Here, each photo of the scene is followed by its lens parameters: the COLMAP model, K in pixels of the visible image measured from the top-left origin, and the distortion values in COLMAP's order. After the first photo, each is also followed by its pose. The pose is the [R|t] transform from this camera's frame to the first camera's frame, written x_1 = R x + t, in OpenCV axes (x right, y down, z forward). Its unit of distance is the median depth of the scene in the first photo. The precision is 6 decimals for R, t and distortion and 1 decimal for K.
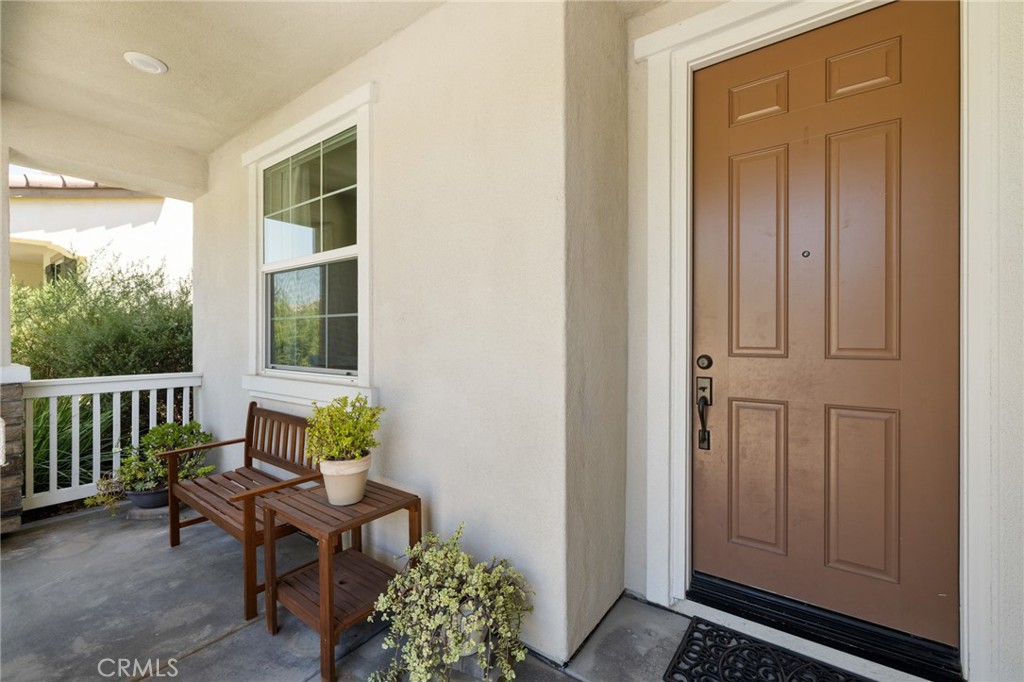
lens RADIAL K [[434.5, 0, 500.4], [0, 434.5, 332.4], [0, 0, 1]] dist [-0.000502, 0.000015]
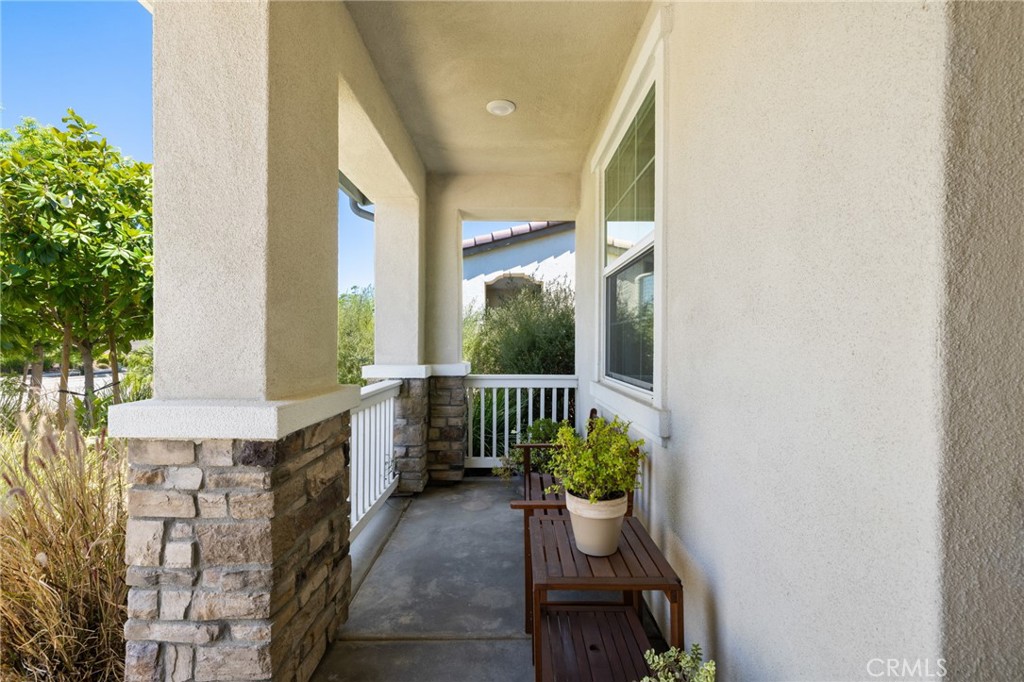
lens RADIAL K [[448.4, 0, 512.0], [0, 448.4, 341.0], [0, 0, 1]] dist [0.003083, 0.000346]
pose [[0.601671, -0.000918, -0.798743, 0.132531], [0.005389, 0.999981, 0.002910, 0.001859], [0.798726, -0.006056, 0.601665, 0.239933]]
